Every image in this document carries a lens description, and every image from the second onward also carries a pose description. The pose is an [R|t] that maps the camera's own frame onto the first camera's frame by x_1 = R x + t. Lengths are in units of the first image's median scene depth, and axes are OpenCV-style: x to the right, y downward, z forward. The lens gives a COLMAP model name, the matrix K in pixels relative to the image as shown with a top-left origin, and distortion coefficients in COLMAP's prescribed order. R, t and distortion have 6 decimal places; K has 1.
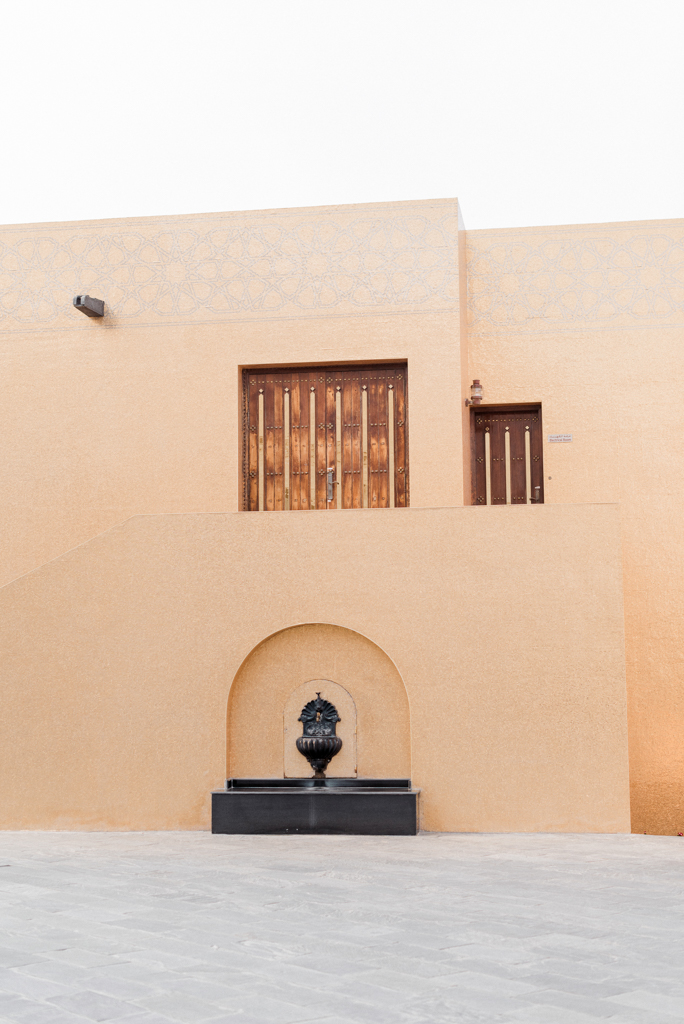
lens RADIAL K [[1465.2, 0, 342.0], [0, 1465.2, 512.0], [0, 0, 1]] dist [0.013236, 0.041630]
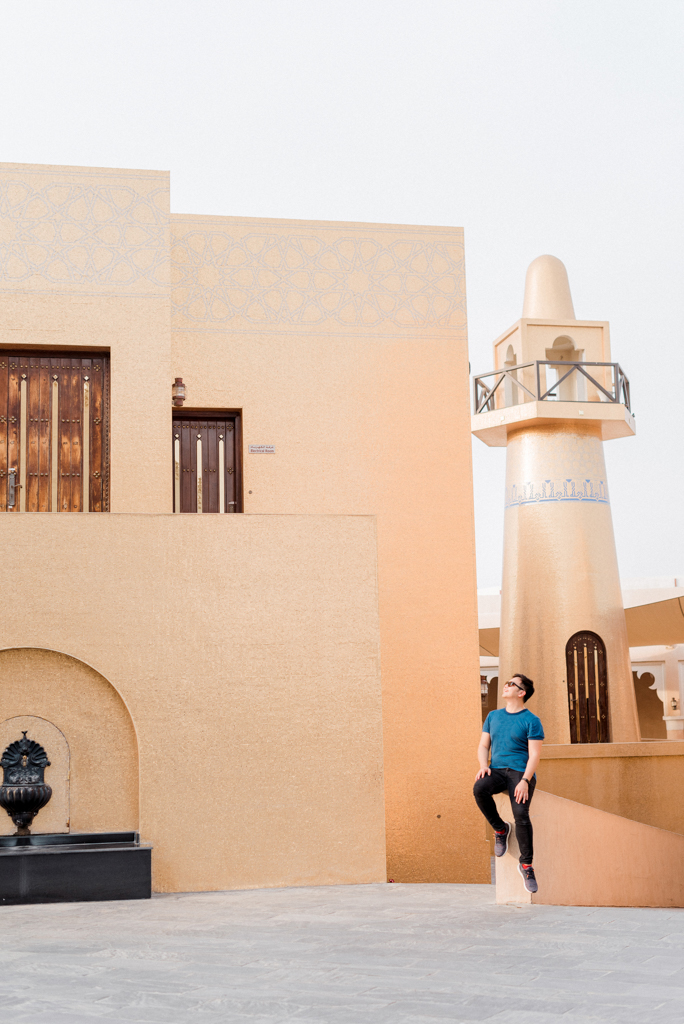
lens RADIAL K [[1465.2, 0, 342.0], [0, 1465.2, 512.0], [0, 0, 1]] dist [0.013236, 0.041630]
pose [[0.938632, 0.035986, 0.343037, -0.120132], [-0.024443, 0.998982, -0.037916, 0.022919], [-0.344052, 0.027204, 0.938556, 0.135604]]
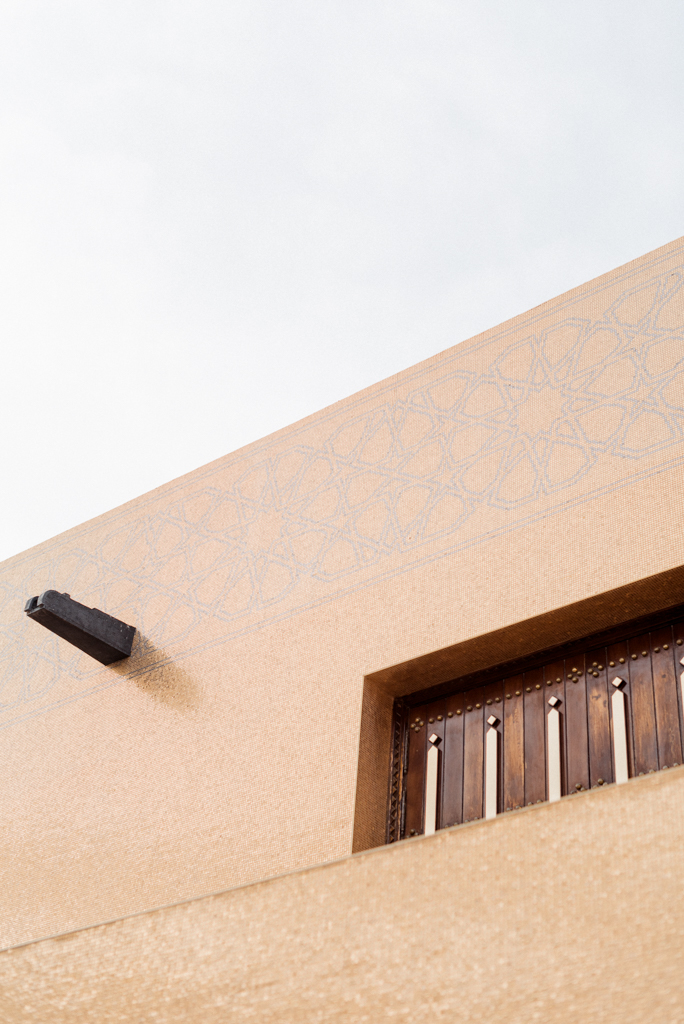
lens RADIAL K [[1465.2, 0, 342.0], [0, 1465.2, 512.0], [0, 0, 1]] dist [0.013236, 0.041630]
pose [[0.872104, -0.243519, -0.424421, 0.100326], [-0.023589, 0.845437, -0.533554, 0.071145], [0.488752, 0.475326, 0.731565, 0.696792]]
